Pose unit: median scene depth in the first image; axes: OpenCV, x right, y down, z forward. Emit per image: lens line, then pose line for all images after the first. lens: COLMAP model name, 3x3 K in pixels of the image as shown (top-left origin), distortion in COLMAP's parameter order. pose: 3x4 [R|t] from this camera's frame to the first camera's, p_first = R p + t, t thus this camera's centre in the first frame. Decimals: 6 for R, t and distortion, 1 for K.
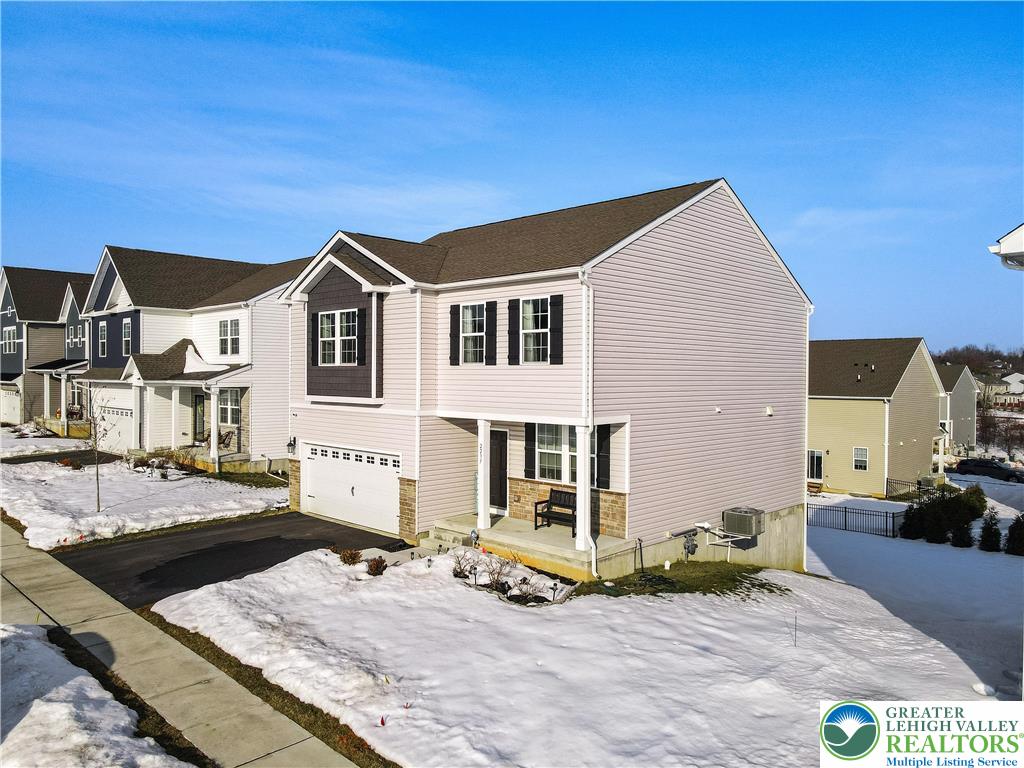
lens RADIAL K [[745.4, 0, 505.6], [0, 745.4, 383.7], [0, 0, 1]] dist [0.006250, 0.023476]
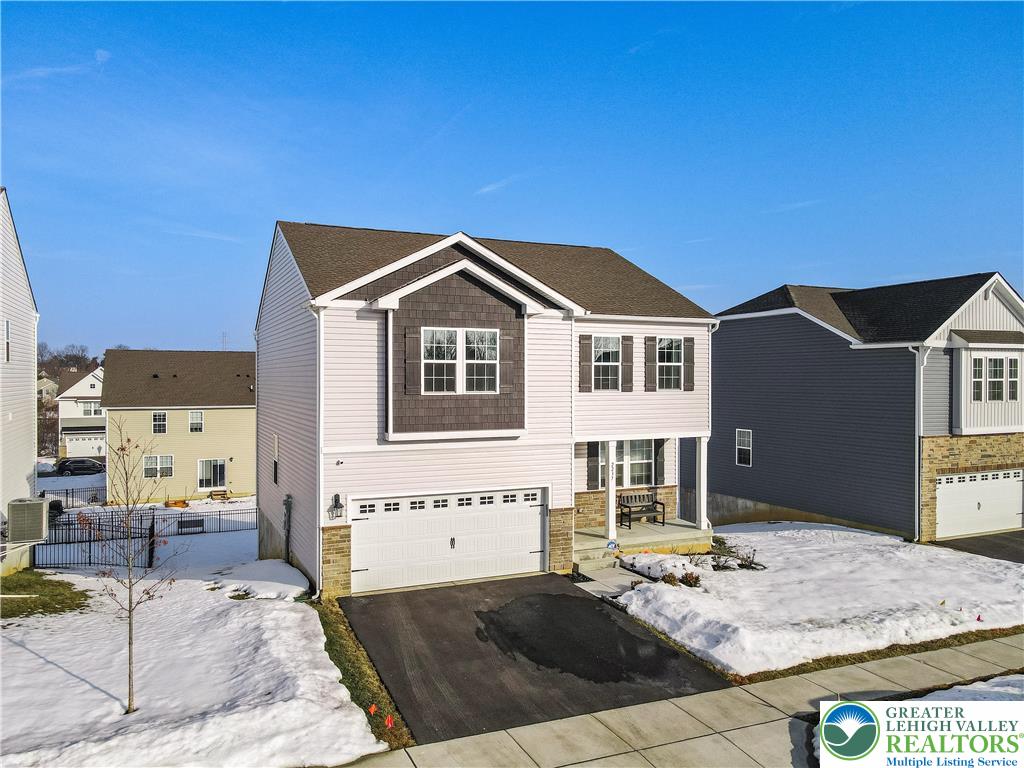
lens RADIAL K [[745.4, 0, 503.6], [0, 745.4, 382.3], [0, 0, 1]] dist [0.006250, 0.023476]
pose [[0.358385, -0.010823, 0.933511, -1.113785], [0.013708, 0.999886, 0.006330, -0.047623], [-0.933473, 0.010528, 0.358493, 0.742792]]
